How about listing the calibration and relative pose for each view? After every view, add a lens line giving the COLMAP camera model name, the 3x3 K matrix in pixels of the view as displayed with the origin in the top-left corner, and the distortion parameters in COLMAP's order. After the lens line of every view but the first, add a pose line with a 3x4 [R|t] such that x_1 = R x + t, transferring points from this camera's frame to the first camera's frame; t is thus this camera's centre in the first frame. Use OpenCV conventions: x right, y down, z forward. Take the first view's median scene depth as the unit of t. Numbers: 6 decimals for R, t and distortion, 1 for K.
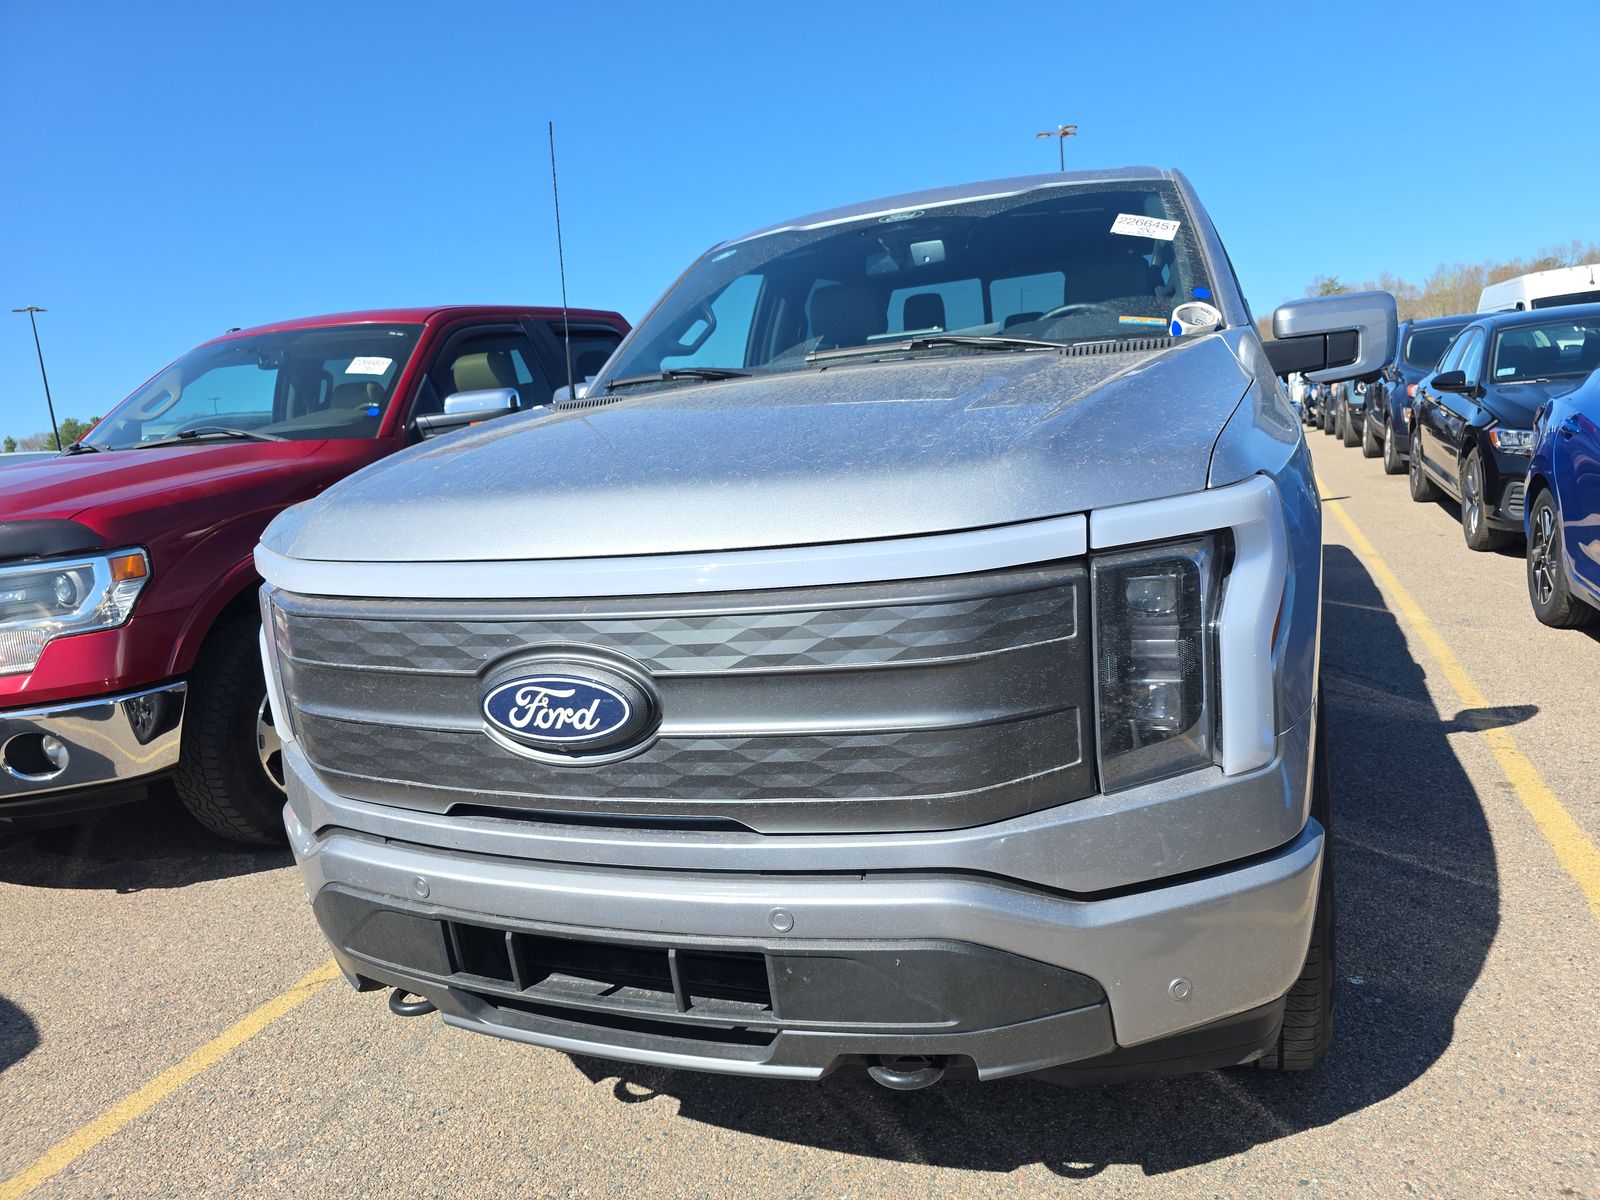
lens RADIAL K [[1005.8, 0, 824.5], [0, 1005.8, 604.4], [0, 0, 1]] dist [0.045703, -0.036537]
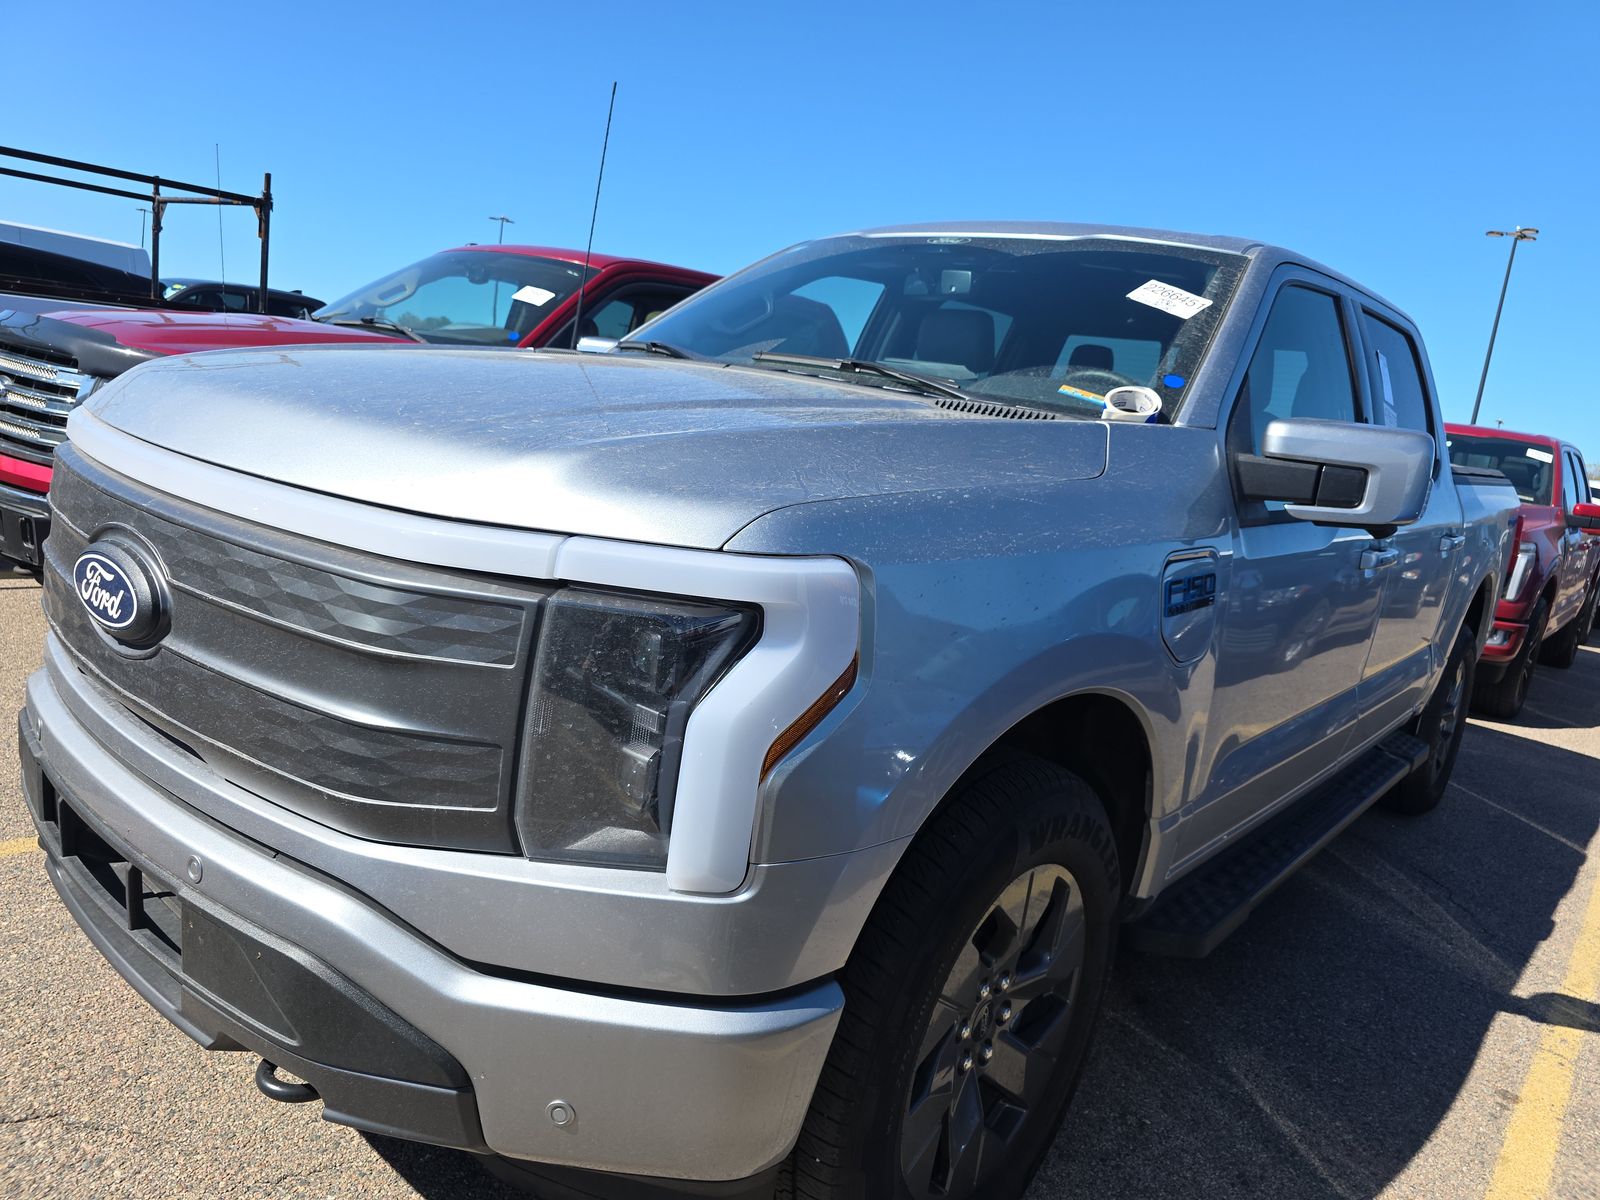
lens RADIAL K [[1014.1, 0, 800.8], [0, 1014.1, 576.8], [0, 0, 1]] dist [0.052259, -0.037316]
pose [[0.924312, 0.275769, -0.263817, 0.360478], [-0.286456, 0.958091, -0.002135, -0.059109], [0.252172, 0.077545, 0.964570, 0.108820]]
